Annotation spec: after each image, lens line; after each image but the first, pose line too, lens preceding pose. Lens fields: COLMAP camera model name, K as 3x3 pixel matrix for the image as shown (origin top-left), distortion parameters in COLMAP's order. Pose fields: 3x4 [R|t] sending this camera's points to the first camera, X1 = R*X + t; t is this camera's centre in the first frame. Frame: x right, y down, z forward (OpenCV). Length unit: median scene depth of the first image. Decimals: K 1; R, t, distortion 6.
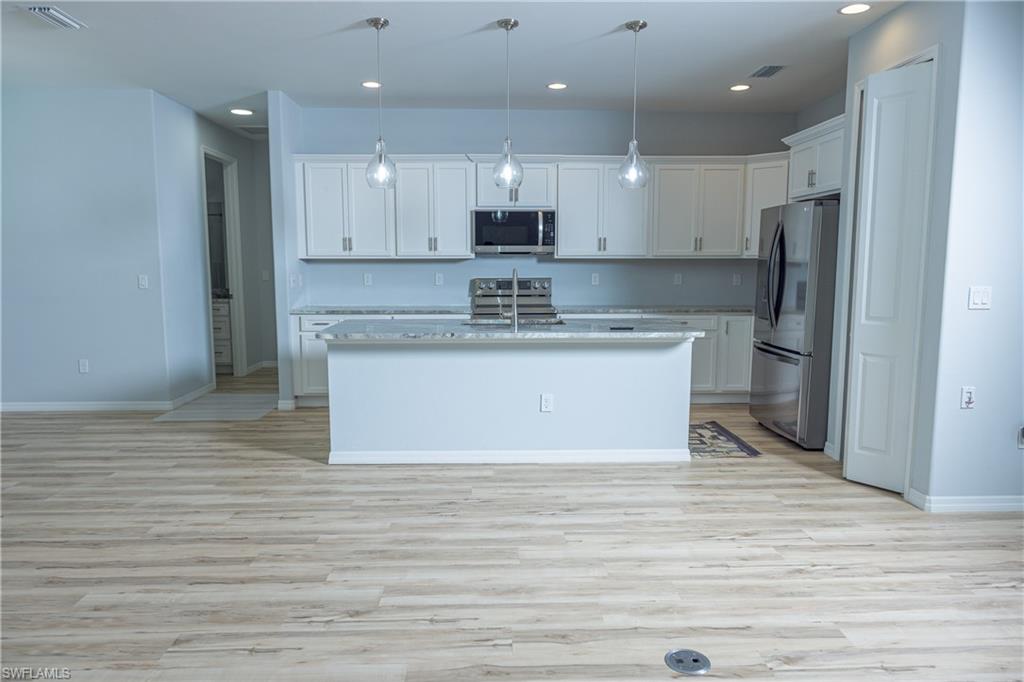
lens RADIAL K [[701.7, 0, 512.0], [0, 701.7, 341.0], [0, 0, 1]] dist [-0.002918, -0.001383]
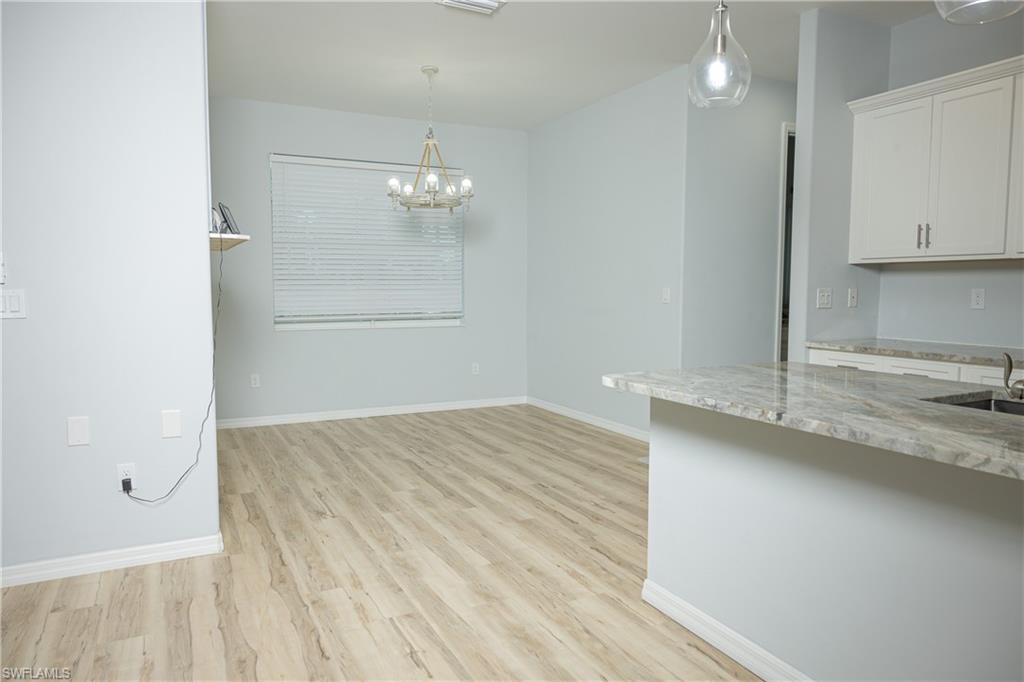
lens RADIAL K [[687.7, 0, 512.0], [0, 687.7, 341.0], [0, 0, 1]] dist [-0.001726, 0.000497]
pose [[0.421202, 0.073461, -0.903987, 0.201992], [-0.108890, 0.993601, 0.030007, -0.045543], [0.900407, 0.085796, 0.426505, 0.643161]]
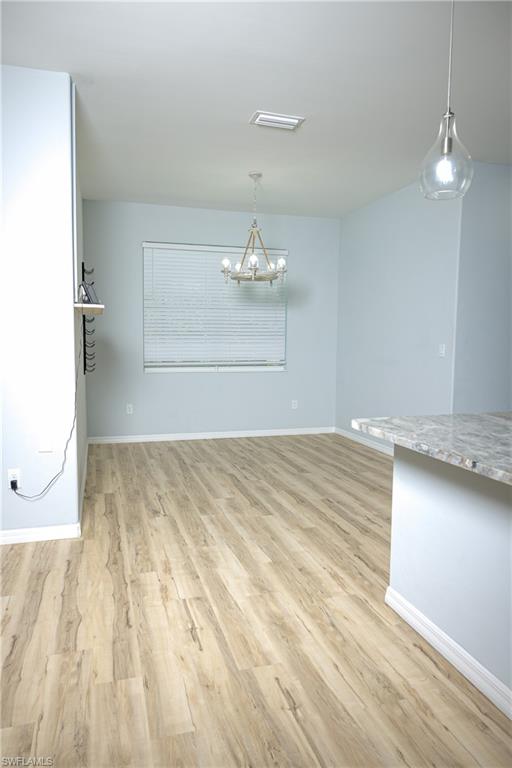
lens RADIAL K [[526.3, 0, 256.0], [0, 526.3, 384.0], [0, 0, 1]] dist [-0.002918, -0.001383]
pose [[0.257937, 0.089167, -0.962038, 0.209068], [-0.122821, 0.990680, 0.058891, -0.063170], [0.958323, 0.102969, 0.266484, 0.712189]]
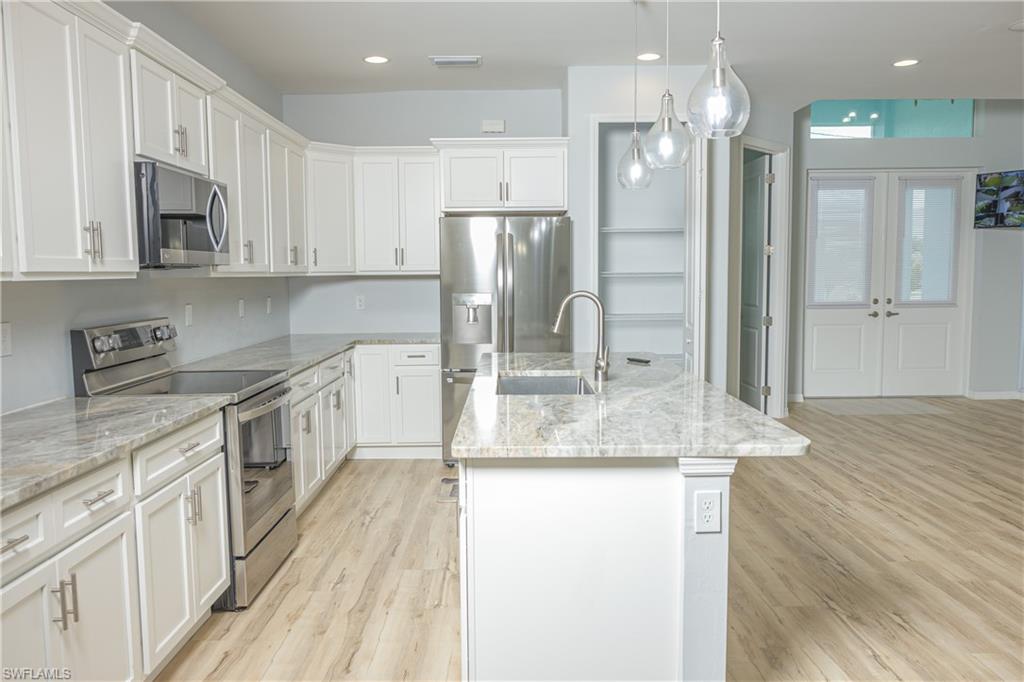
lens RADIAL K [[784.0, 0, 512.0], [0, 784.0, 341.0], [0, 0, 1]] dist [-0.042285, 0.046910]
pose [[0.028718, -0.091039, 0.995433, -0.728980], [0.130847, 0.987617, 0.086549, -0.134178], [-0.990986, 0.127764, 0.040275, 1.094181]]
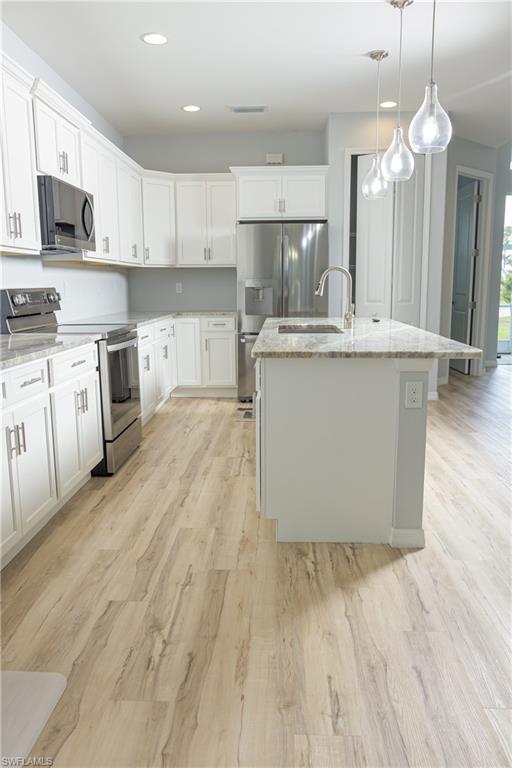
lens RADIAL K [[583.0, 0, 256.0], [0, 583.0, 384.0], [0, 0, 1]] dist [-0.028593, 0.000012]
pose [[0.076500, -0.177472, 0.981148, -0.813953], [0.127118, 0.977738, 0.166943, -0.097765], [-0.988933, 0.111950, 0.097357, 1.103084]]
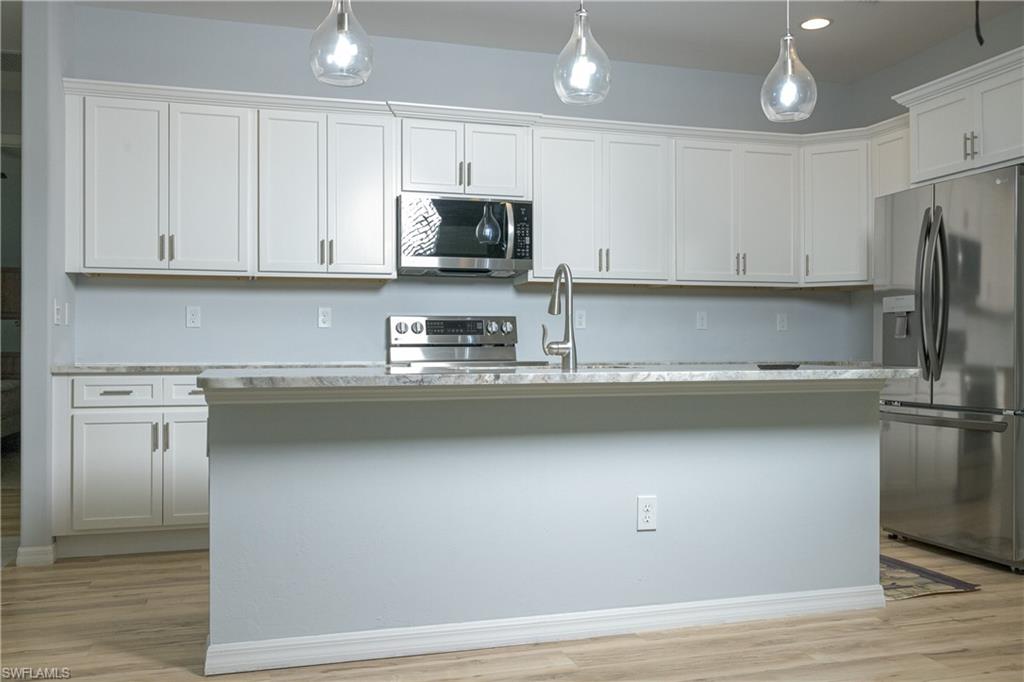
lens RADIAL K [[919.6, 0, 512.0], [0, 919.6, 341.0], [0, 0, 1]] dist [0.000237, -0.003494]
pose [[0.964518, 0.000943, 0.264016, -0.229999], [0.033192, 0.991626, -0.124802, 0.044331], [-0.261923, 0.129138, 0.956410, 0.361507]]
